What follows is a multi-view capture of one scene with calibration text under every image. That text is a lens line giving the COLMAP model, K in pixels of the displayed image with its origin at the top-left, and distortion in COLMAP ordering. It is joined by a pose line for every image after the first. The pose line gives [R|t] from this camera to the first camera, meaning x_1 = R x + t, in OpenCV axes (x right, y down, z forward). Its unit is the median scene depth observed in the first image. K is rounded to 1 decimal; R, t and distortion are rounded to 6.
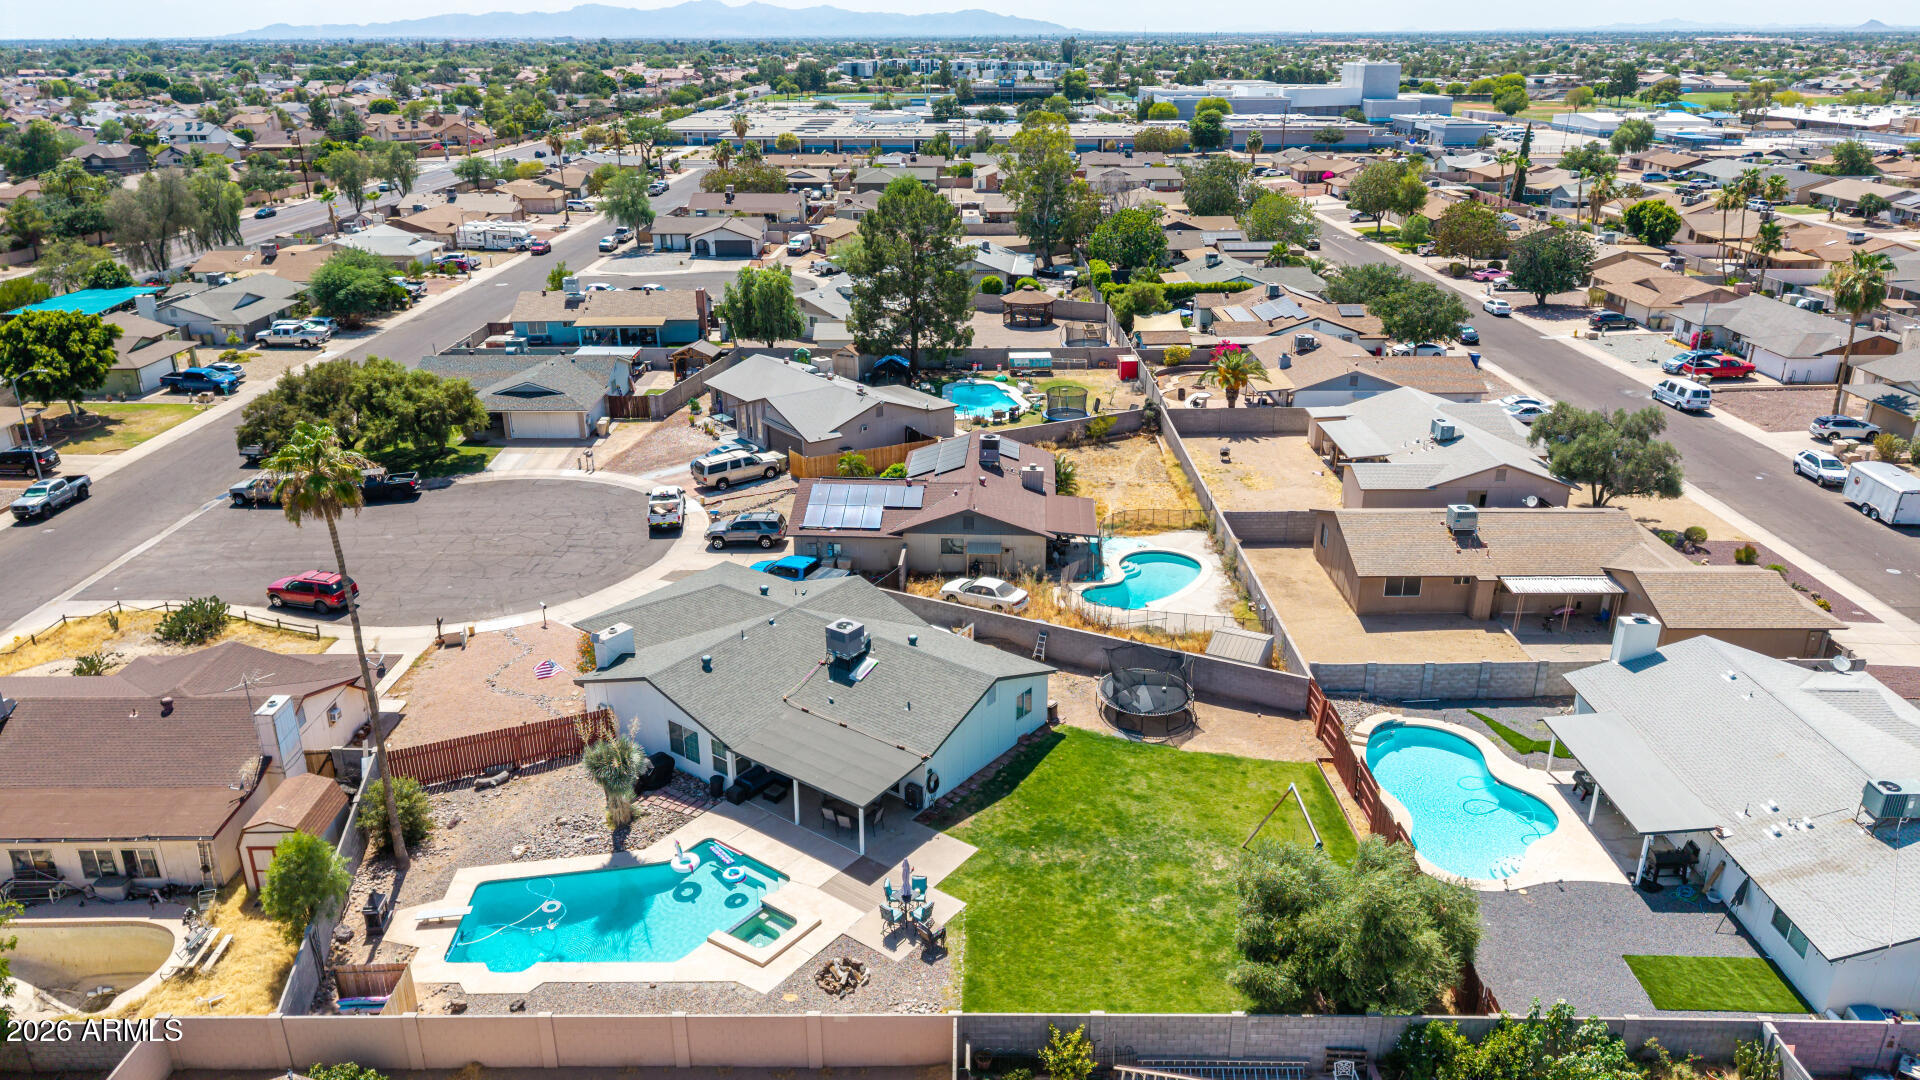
lens RADIAL K [[1277.3, 0, 963.9], [0, 1277.3, 544.8], [0, 0, 1]] dist [0.061887, -0.083661]
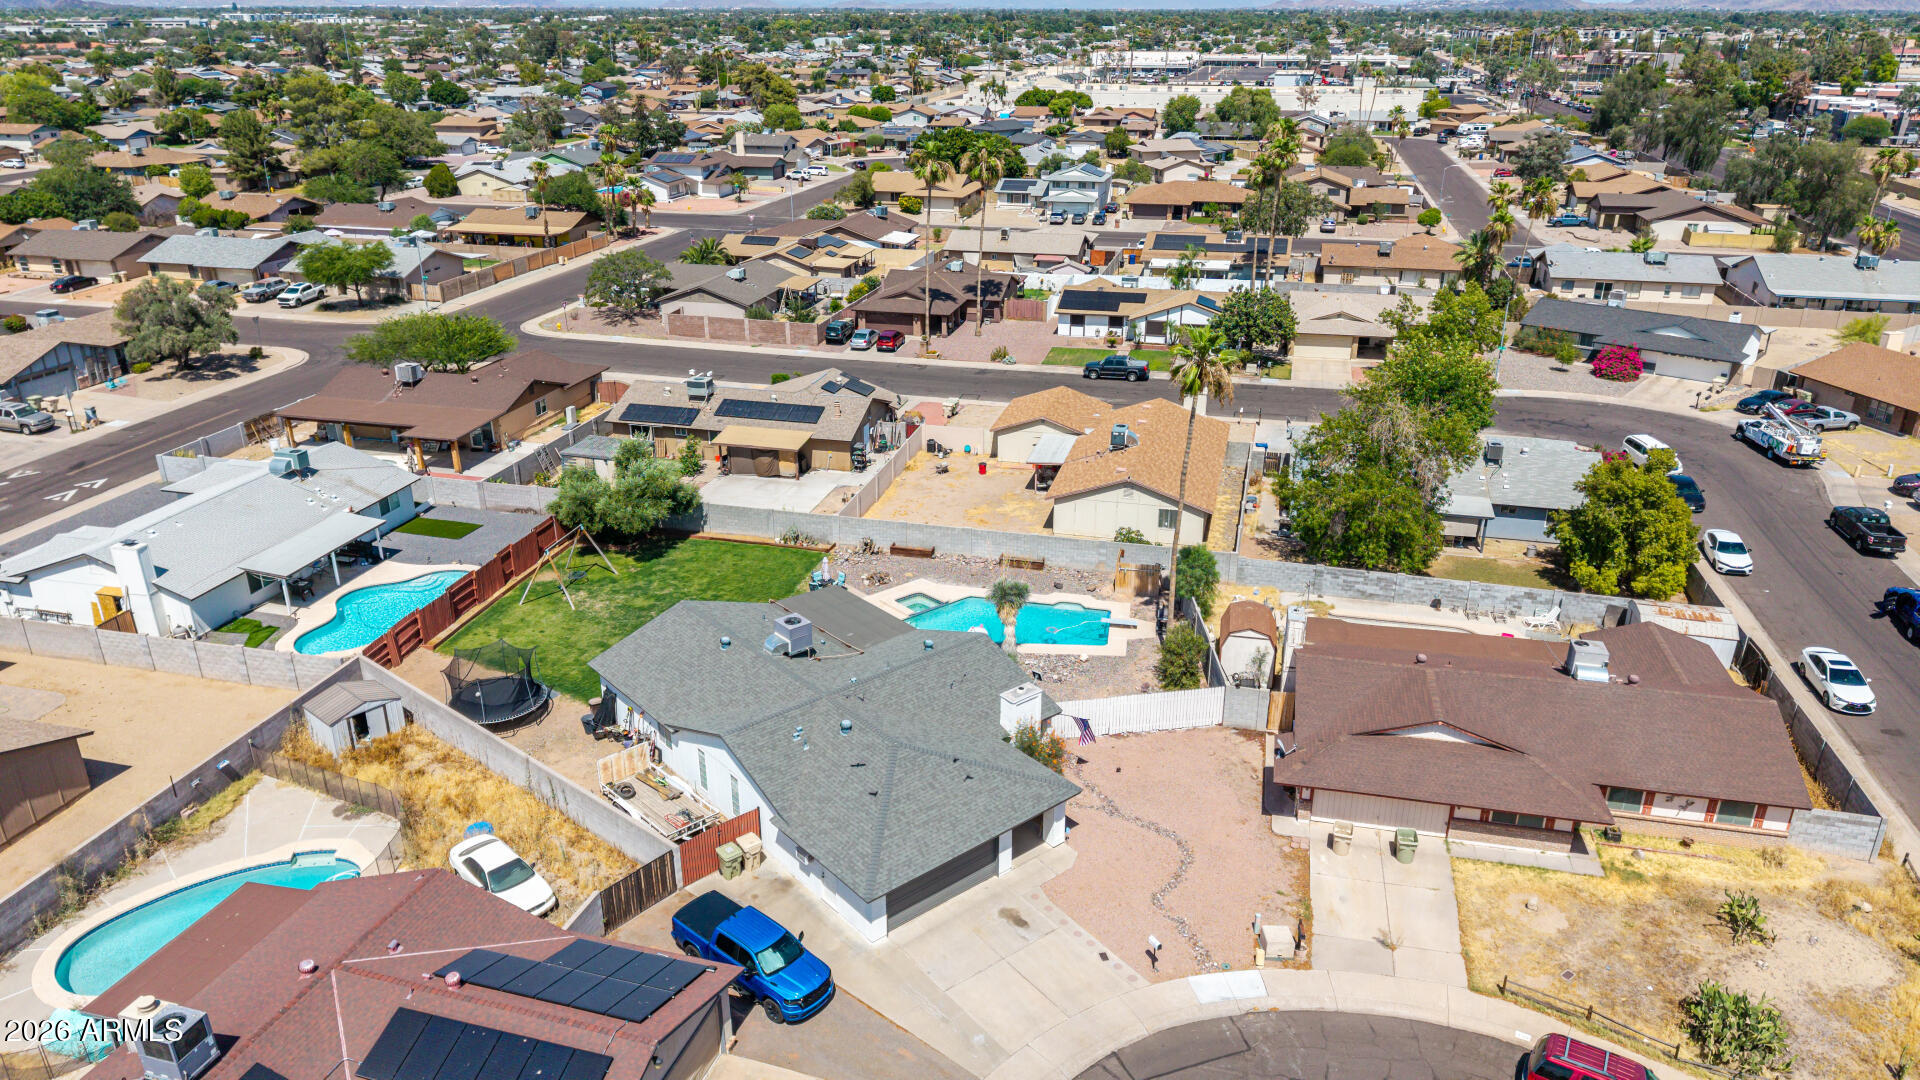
lens RADIAL K [[1277.3, 0, 963.9], [0, 1277.3, 544.8], [0, 0, 1]] dist [0.061887, -0.083661]
pose [[-0.972951, -0.088062, 0.213567, -0.342455], [0.085332, 0.722106, 0.686500, -0.518528], [-0.214673, 0.686155, -0.695059, 1.282949]]
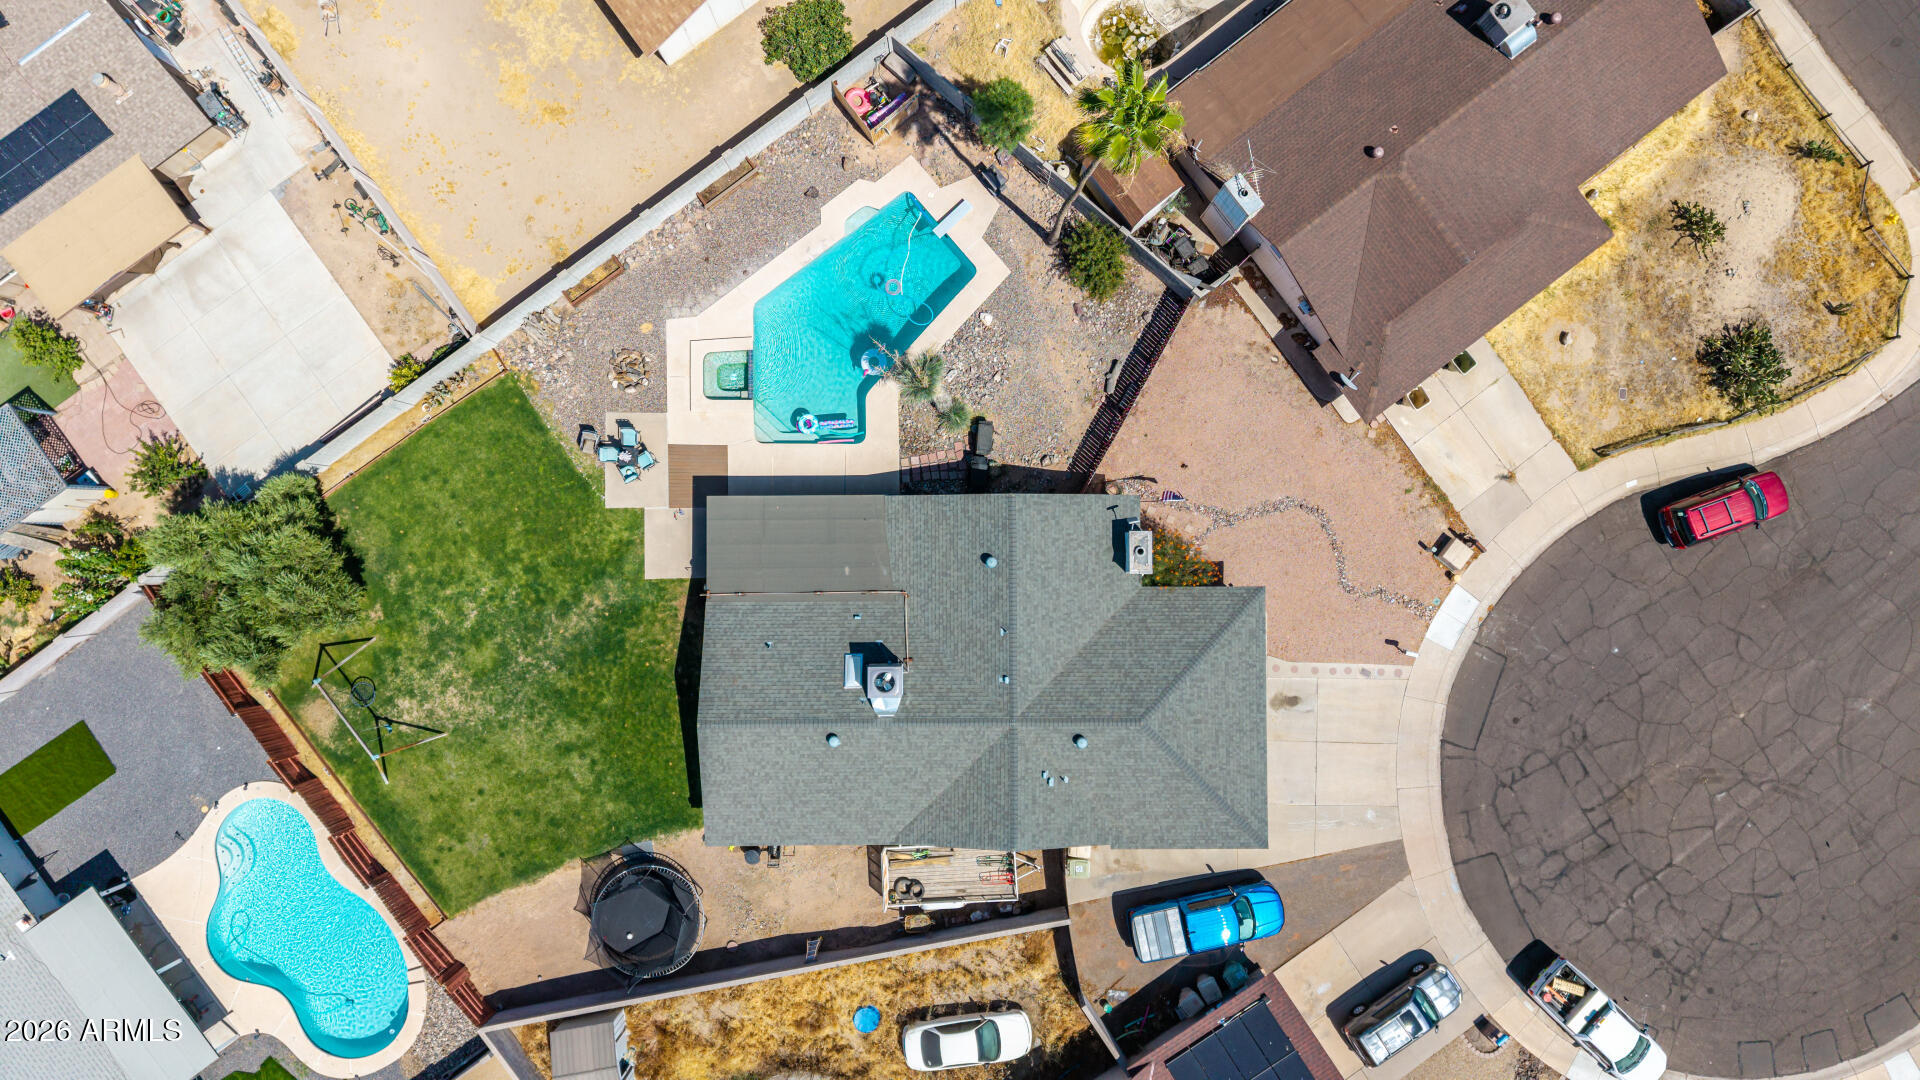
lens RADIAL K [[1299.1, 0, 964.3], [0, 1299.1, 540.3], [0, 0, 1]] dist [0.033432, -0.025160]
pose [[-0.800808, 0.598831, -0.010370, -0.144605], [-0.225146, -0.284949, 0.931726, -0.567692], [0.554992, 0.748469, 0.363014, 0.509571]]
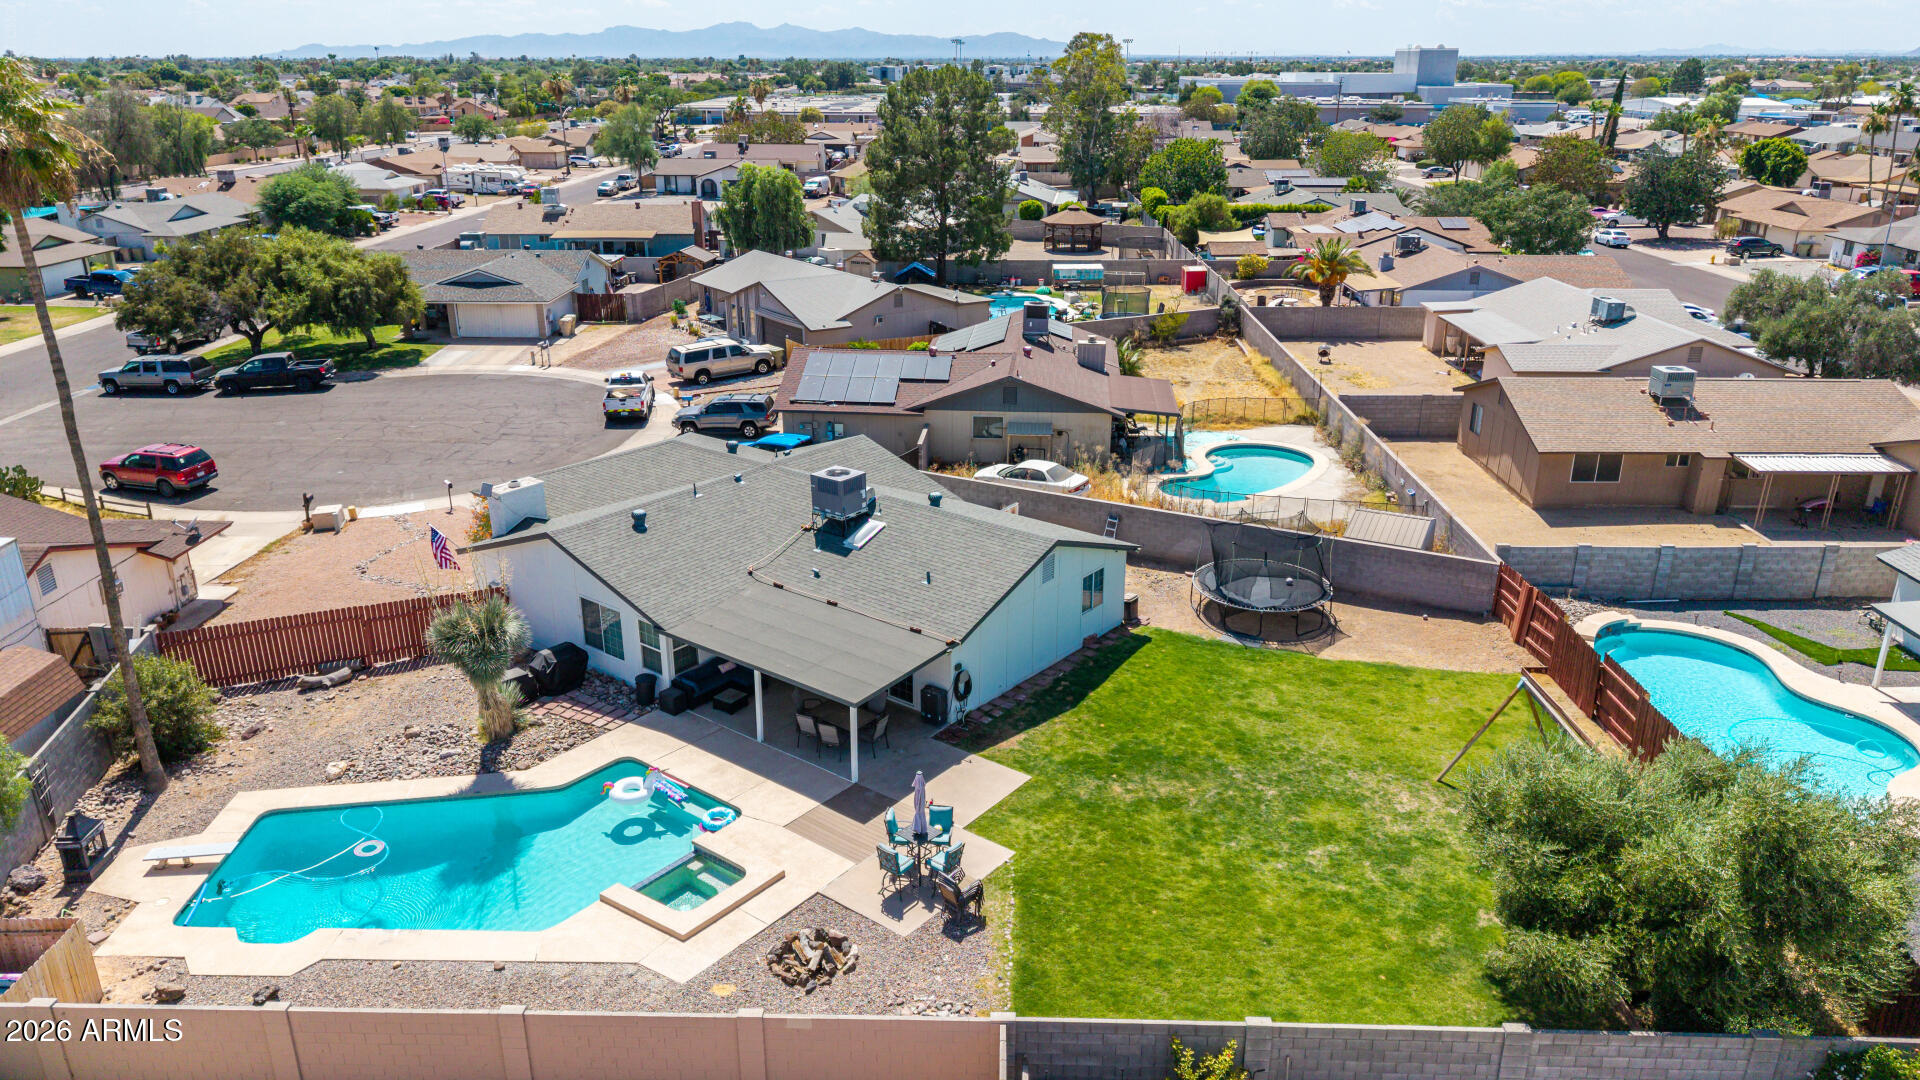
lens RADIAL K [[1299.1, 0, 964.3], [0, 1299.1, 540.3], [0, 0, 1]] dist [0.033432, -0.025160]
pose [[0.999747, 0.010933, -0.019654, -0.007878], [-0.011399, 0.999652, -0.023772, 0.091896], [0.019387, 0.023990, 0.999524, 0.230038]]
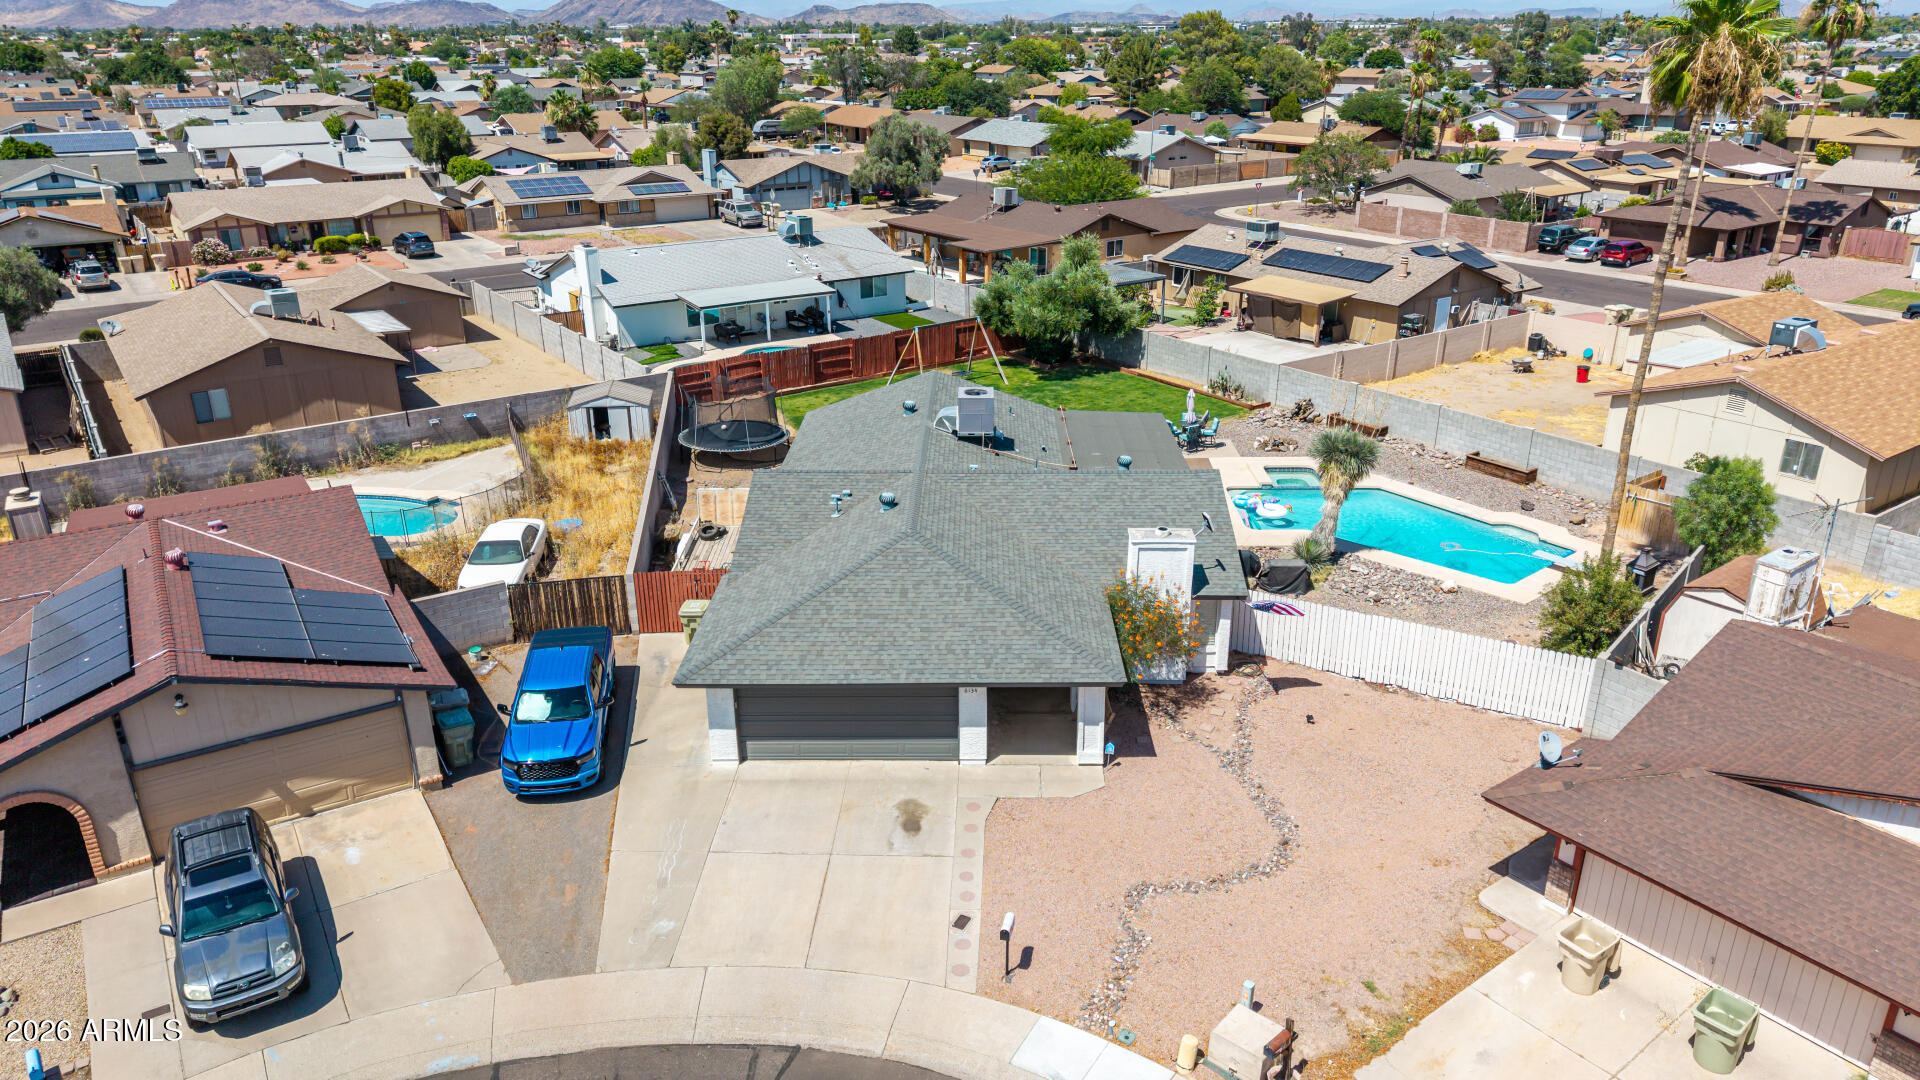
lens RADIAL K [[1286.3, 0, 960.0], [0, 1286.3, 540.0], [0, 0, 1]] dist [0.022861, -0.024553]
pose [[-0.582045, -0.295665, 0.757500, -0.531334], [0.304233, 0.784719, 0.540054, -0.213459], [-0.754100, 0.544792, -0.366790, 1.043944]]
